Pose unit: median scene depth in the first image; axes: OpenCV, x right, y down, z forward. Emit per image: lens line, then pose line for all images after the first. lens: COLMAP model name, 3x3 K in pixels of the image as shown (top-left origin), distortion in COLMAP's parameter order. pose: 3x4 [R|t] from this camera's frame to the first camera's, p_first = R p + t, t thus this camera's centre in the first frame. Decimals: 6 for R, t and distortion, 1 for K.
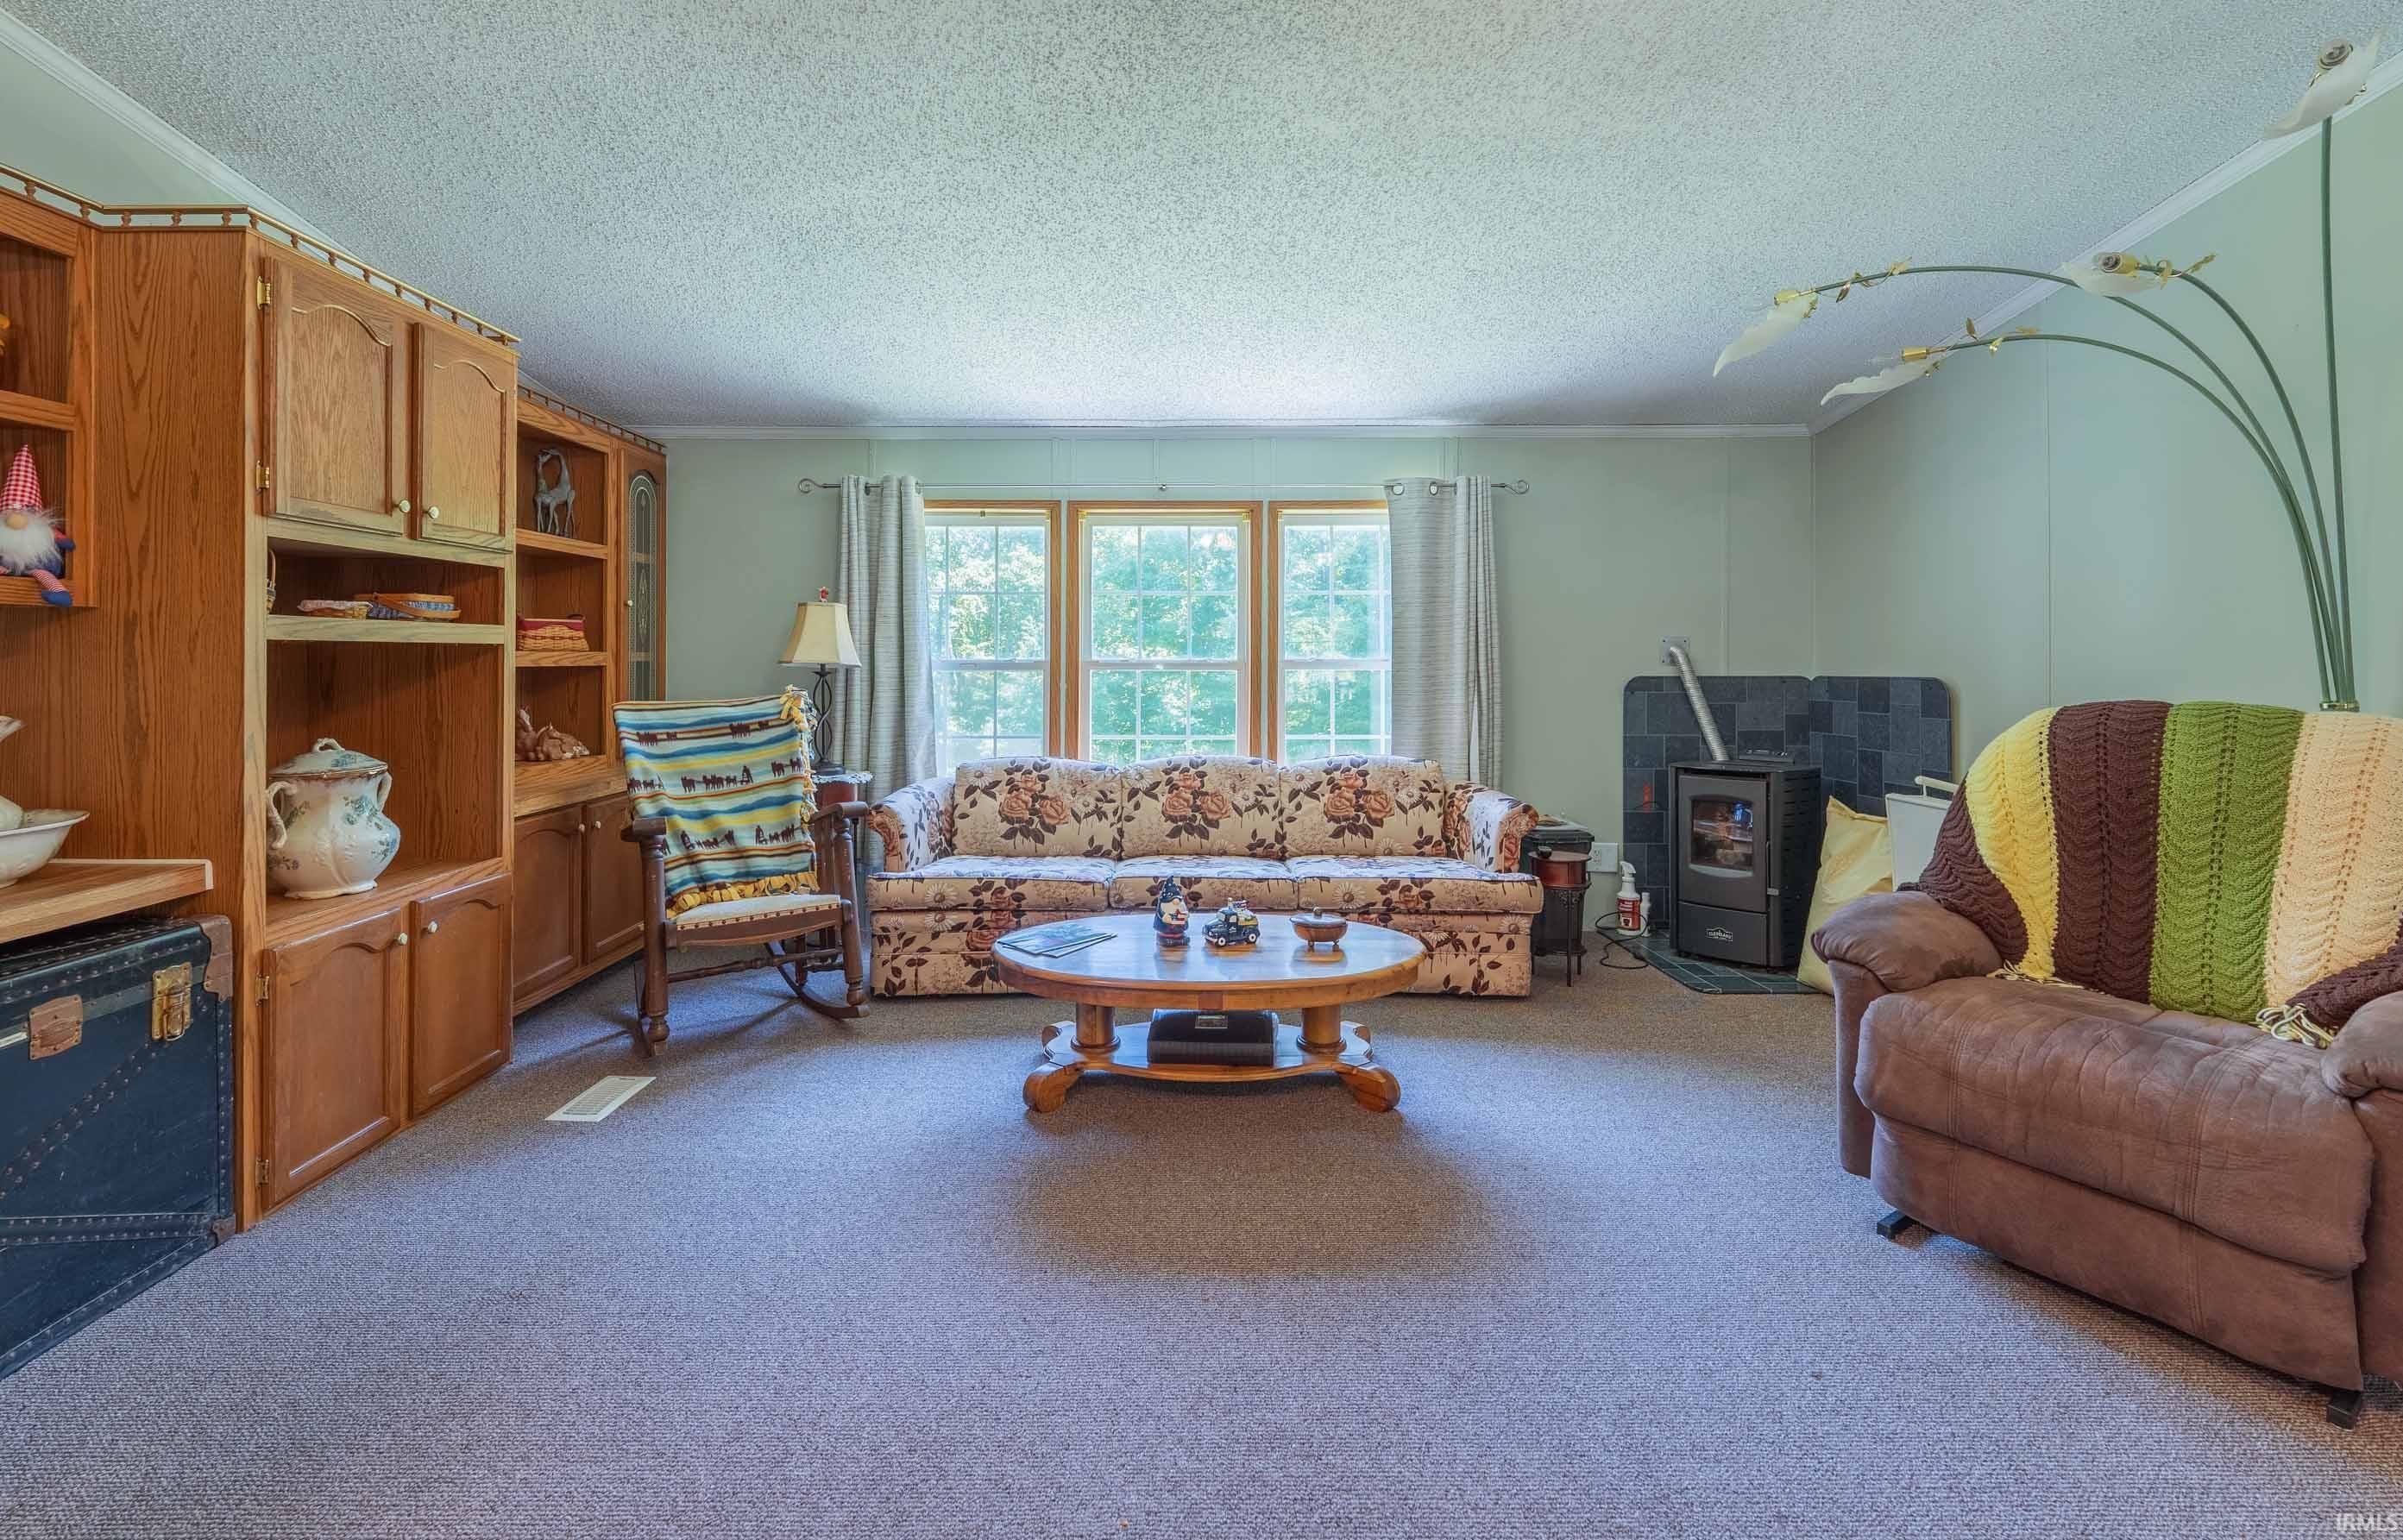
lens RADIAL K [[1080.6, 0, 1178.3], [0, 1080.6, 652.5], [0, 0, 1]] dist [0.000398, -0.000140]
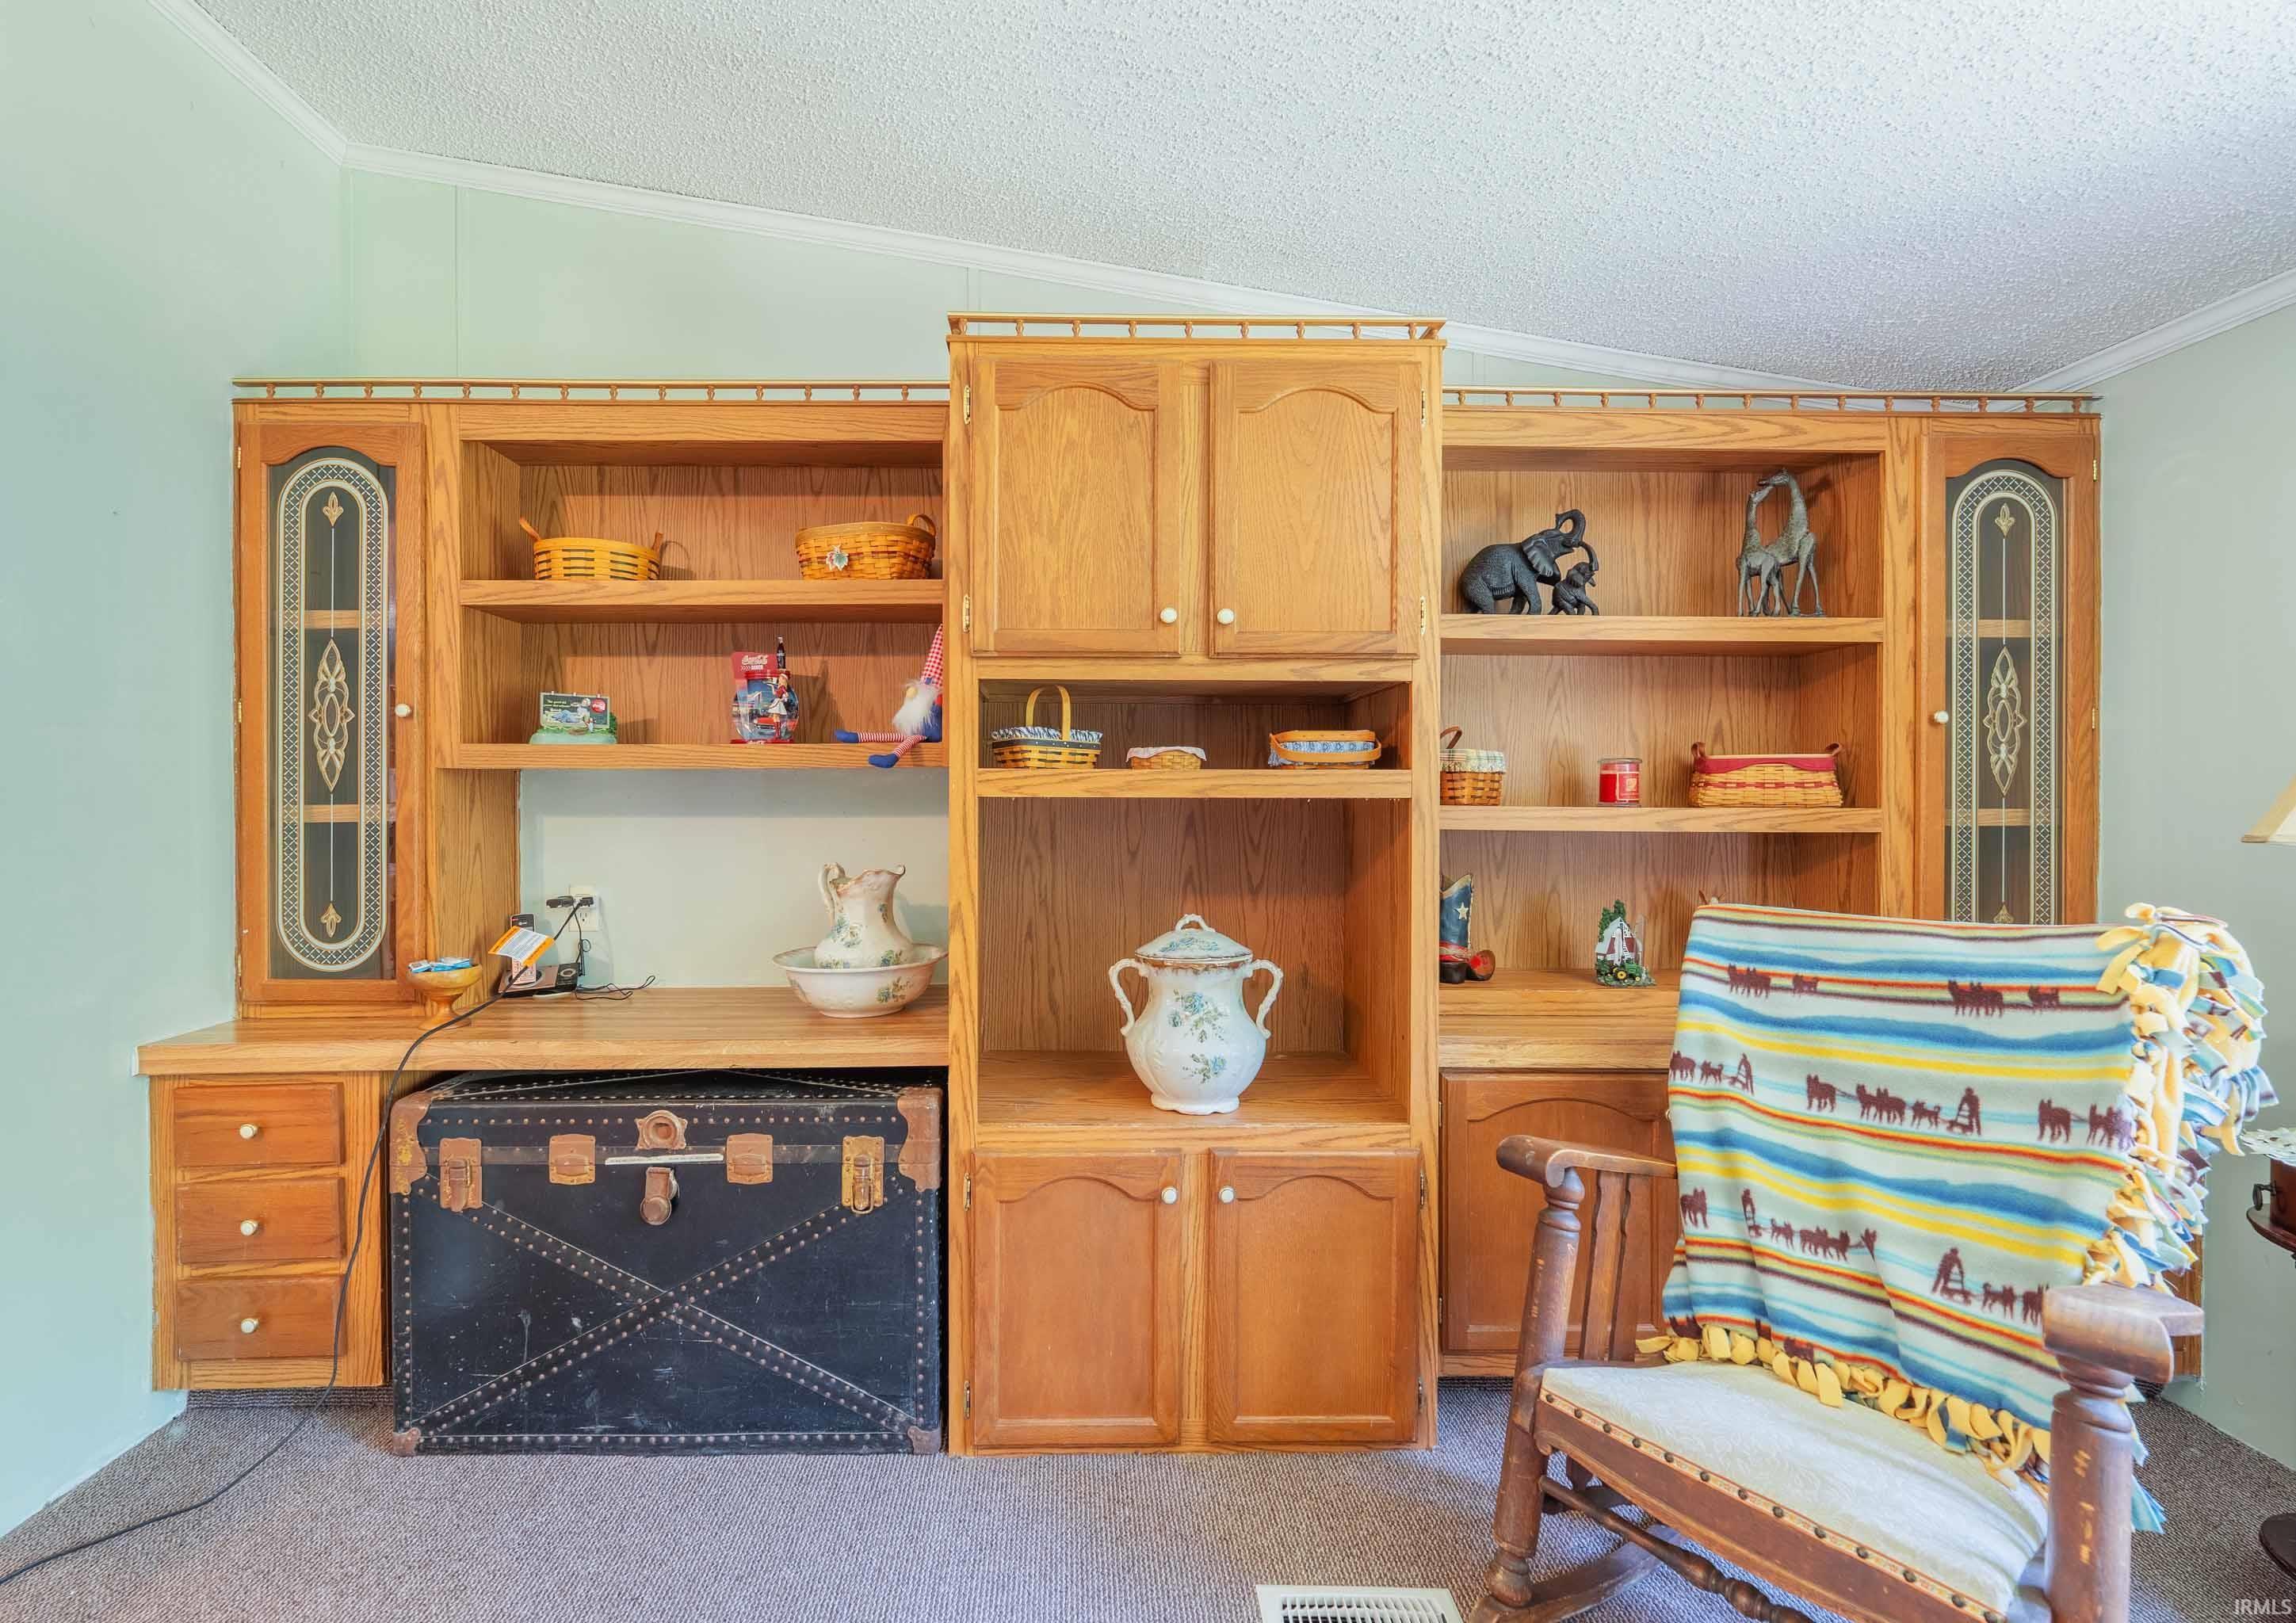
lens RADIAL K [[987.7, 0, 1091.0], [0, 987.7, 802.2], [0, 0, 1]] dist [-0.004574, 0.000158]
pose [[0.005284, 0.000244, -0.999986, -0.027427], [0.000491, 1.000000, 0.000246, -0.004894], [0.999986, -0.000492, 0.005284, 0.693155]]
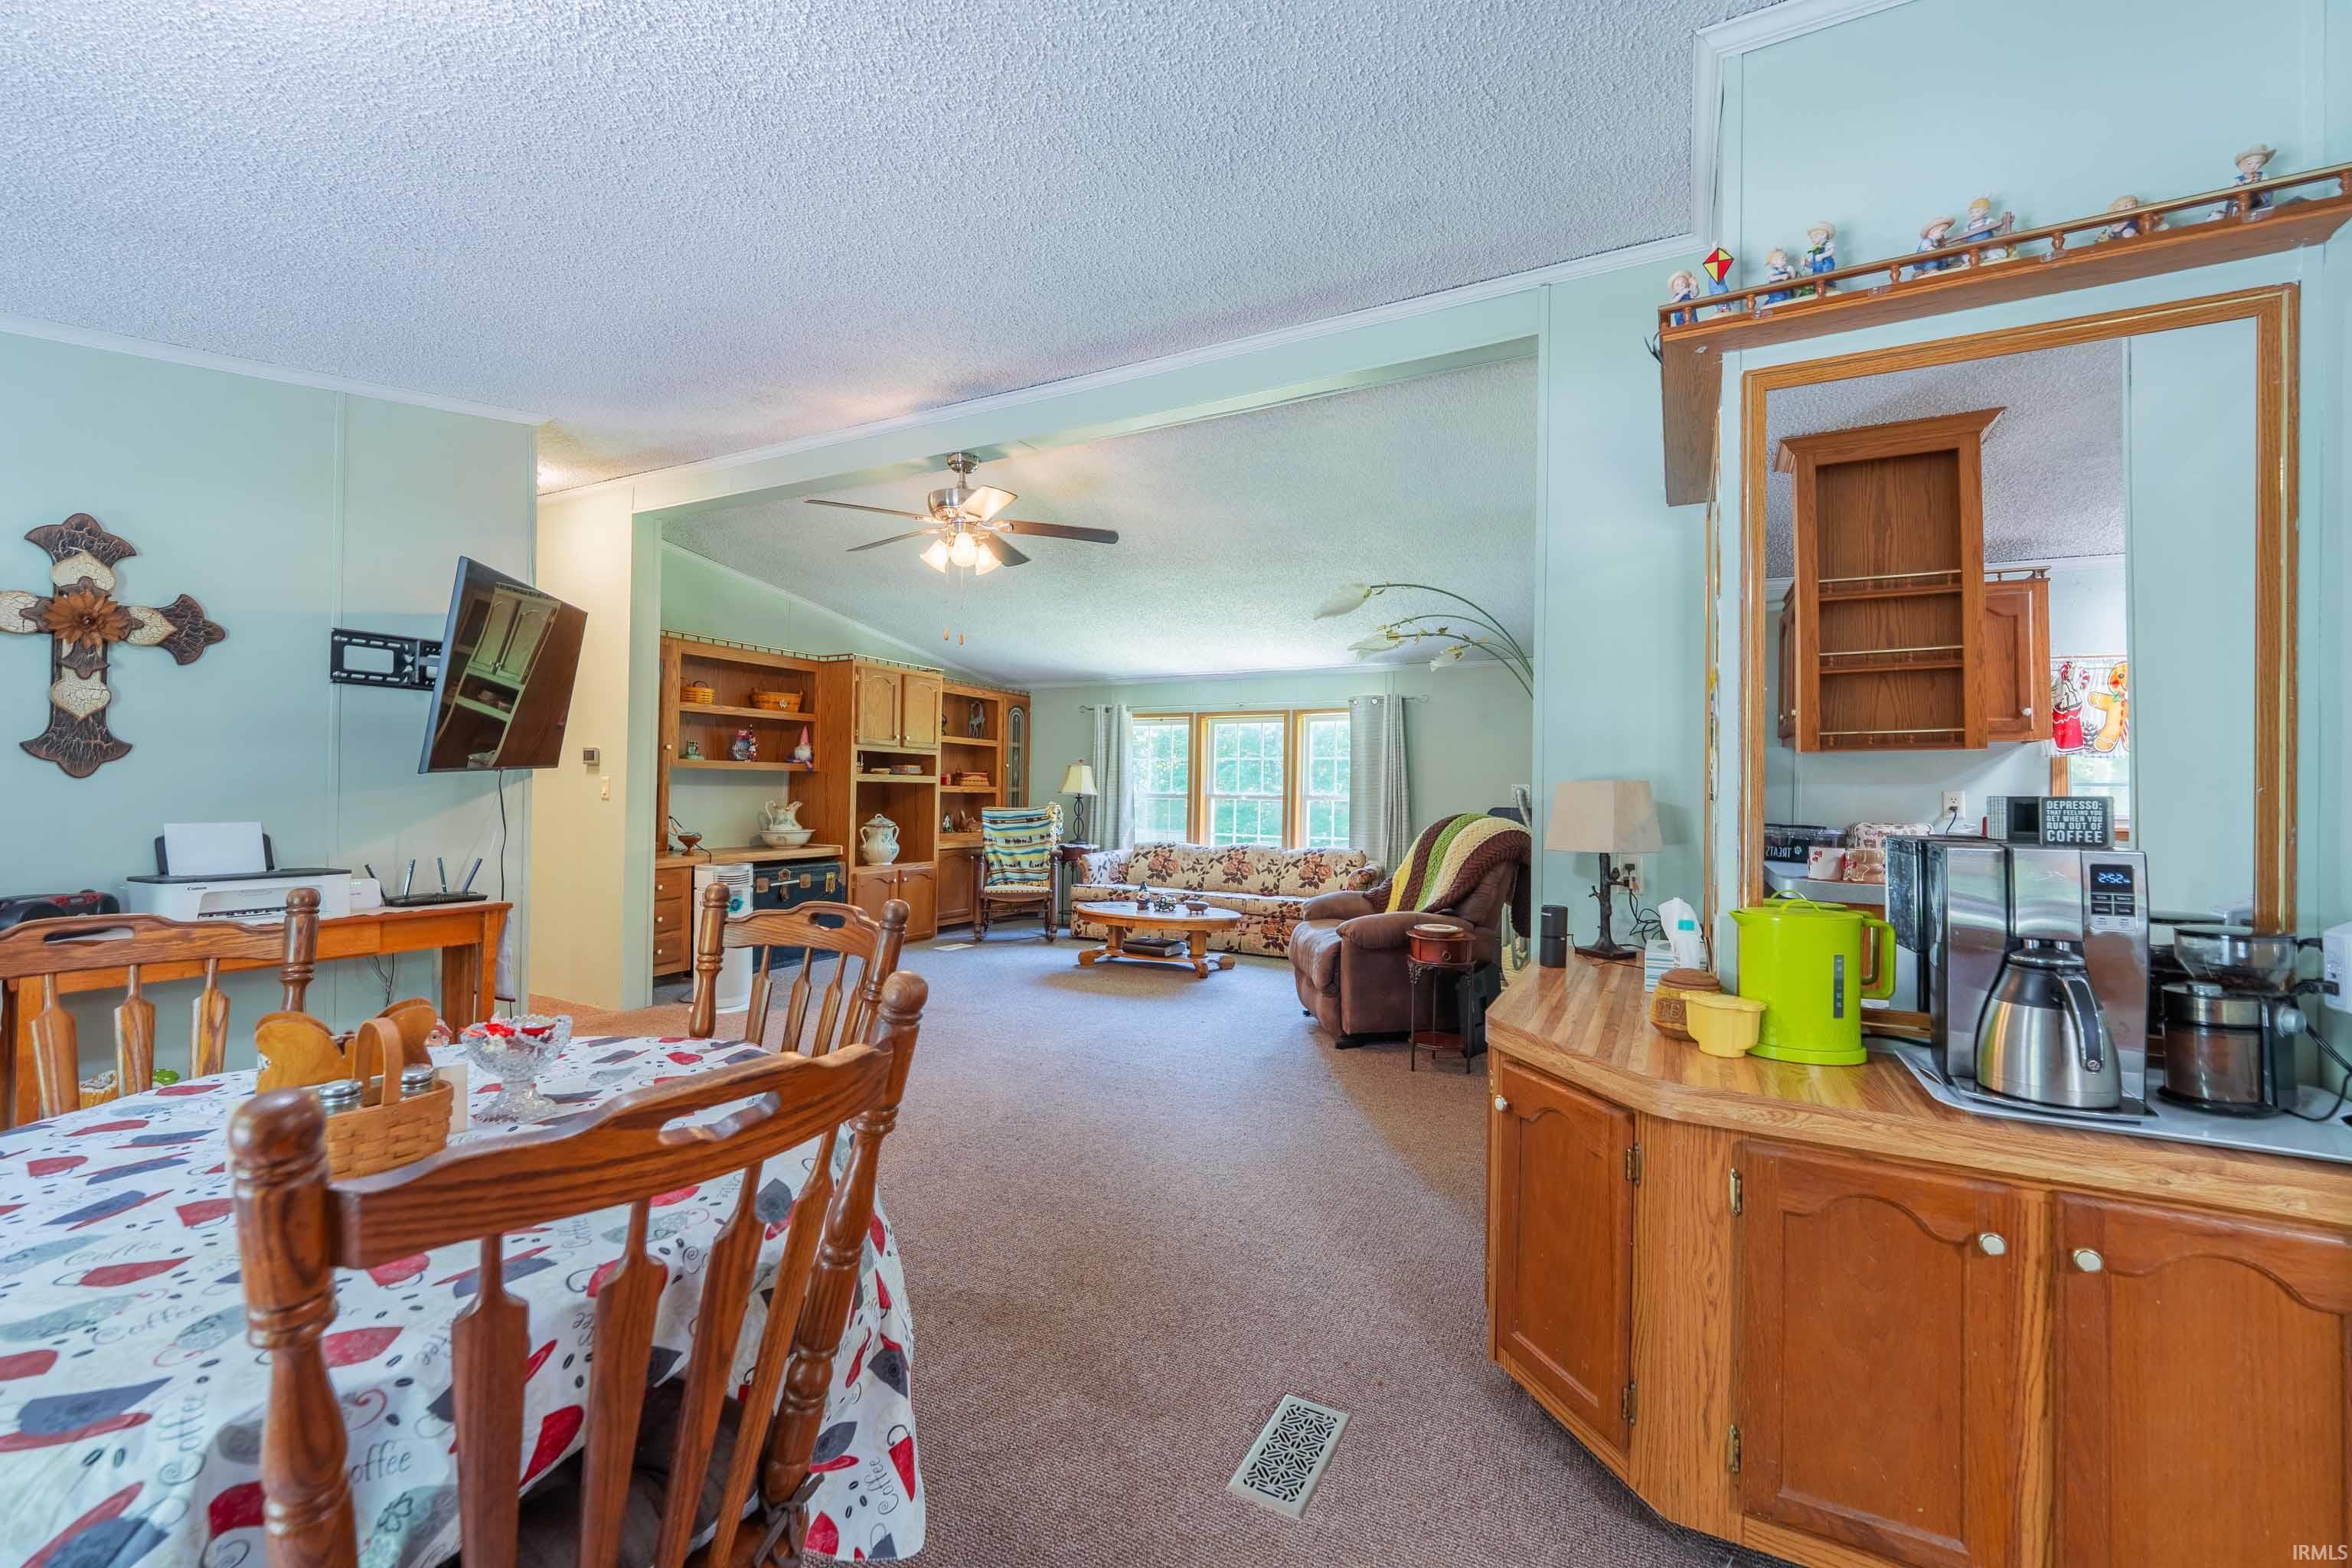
lens RADIAL K [[948.5, 0, 1175.4], [0, 948.5, 780.5], [0, 0, 1]] dist [-0.002283, -0.000661]
pose [[0.882211, 0.006158, -0.470814, 0.893851], [-0.012888, 0.999856, -0.011071, 0.003708], [0.470678, 0.015835, 0.882163, -0.712027]]
